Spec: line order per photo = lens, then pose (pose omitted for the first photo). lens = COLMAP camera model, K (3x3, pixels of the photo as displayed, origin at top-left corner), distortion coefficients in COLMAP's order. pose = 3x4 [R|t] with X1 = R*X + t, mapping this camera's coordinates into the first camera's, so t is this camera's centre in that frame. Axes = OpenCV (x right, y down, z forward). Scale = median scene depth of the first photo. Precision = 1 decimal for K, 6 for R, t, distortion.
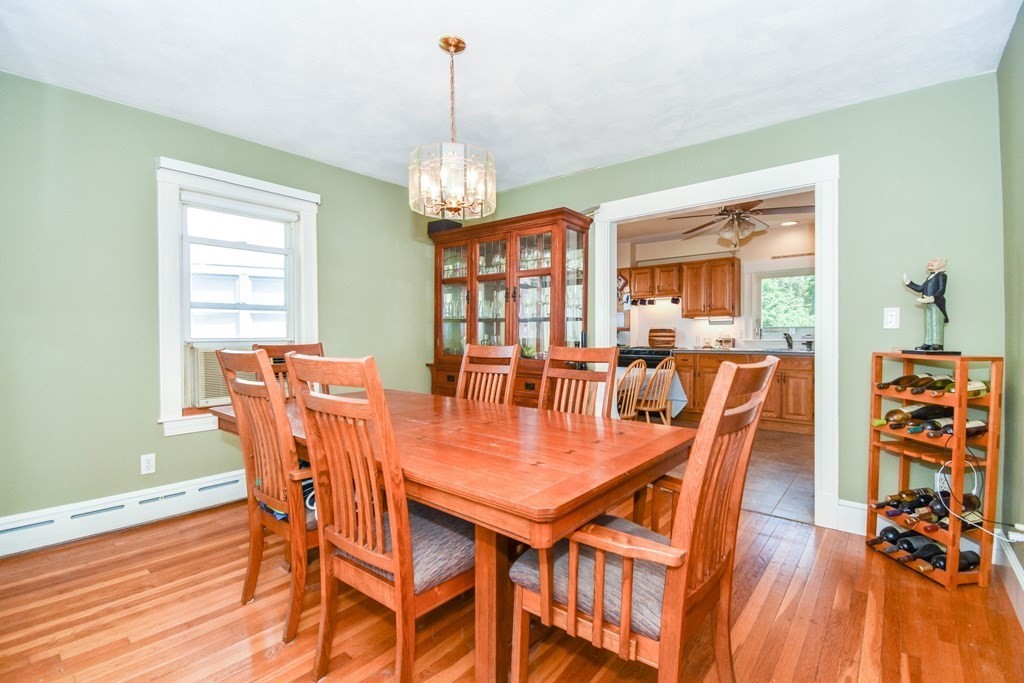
lens RADIAL K [[457.5, 0, 516.2], [0, 457.5, 348.9], [0, 0, 1]] dist [-0.000228, -0.011981]
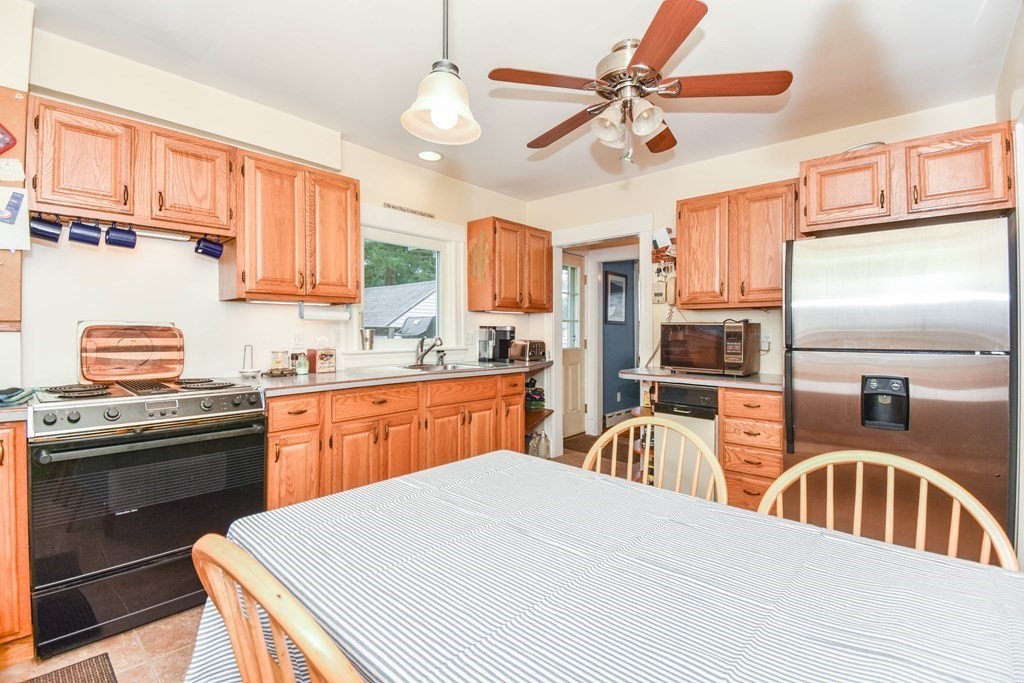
lens RADIAL K [[457.5, 0, 501.1], [0, 457.5, 337.0], [0, 0, 1]] dist [-0.000228, -0.011981]
pose [[0.039732, -0.002135, 0.999208, 0.002432], [0.029420, 0.999567, 0.000966, -0.029542], [-0.998777, 0.029359, 0.039777, 0.751668]]
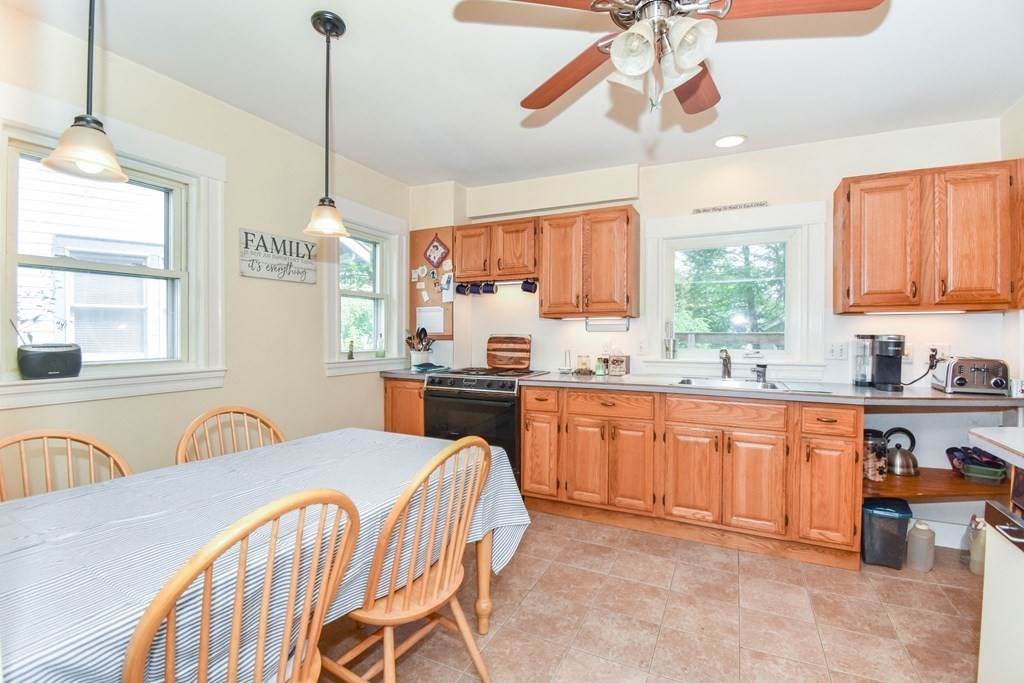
lens RADIAL K [[457.5, 0, 510.4], [0, 457.5, 345.0], [0, 0, 1]] dist [-0.000228, -0.011981]
pose [[0.972895, 0.005269, 0.231187, 0.196341], [-0.003283, 0.999954, -0.008976, -0.029642], [-0.231224, 0.007974, 0.972868, 0.463267]]
